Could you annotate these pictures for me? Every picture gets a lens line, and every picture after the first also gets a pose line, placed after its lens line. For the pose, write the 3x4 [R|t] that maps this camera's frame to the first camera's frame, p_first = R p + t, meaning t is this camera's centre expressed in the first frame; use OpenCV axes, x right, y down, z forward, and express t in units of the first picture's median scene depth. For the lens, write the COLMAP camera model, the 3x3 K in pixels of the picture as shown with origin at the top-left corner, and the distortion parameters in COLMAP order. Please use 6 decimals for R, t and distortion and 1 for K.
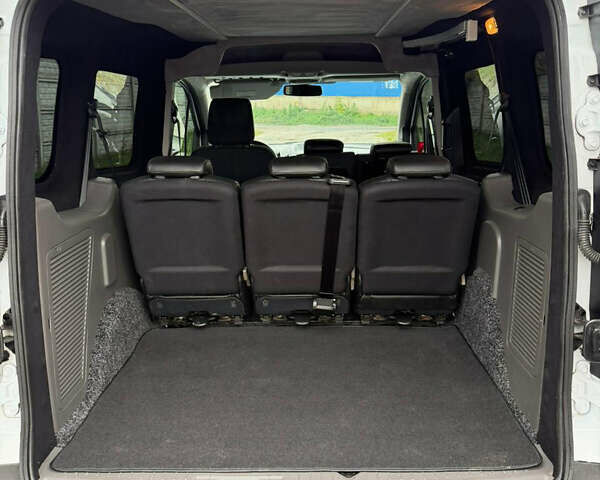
lens RADIAL K [[555.6, 0, 300.0], [0, 555.6, 240.0], [0, 0, 1]] dist [0.119340, -0.248989]
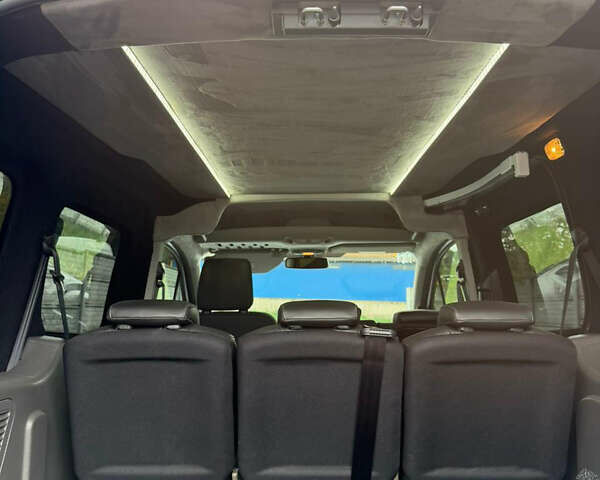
lens RADIAL K [[555.6, 0, 300.0], [0, 555.6, 240.0], [0, 0, 1]] dist [0.119340, -0.248989]
pose [[0.999795, 0.014287, 0.014374, -0.036055], [-0.008235, 0.934446, -0.356010, 0.034643], [-0.018518, 0.355819, 0.934371, 0.270642]]
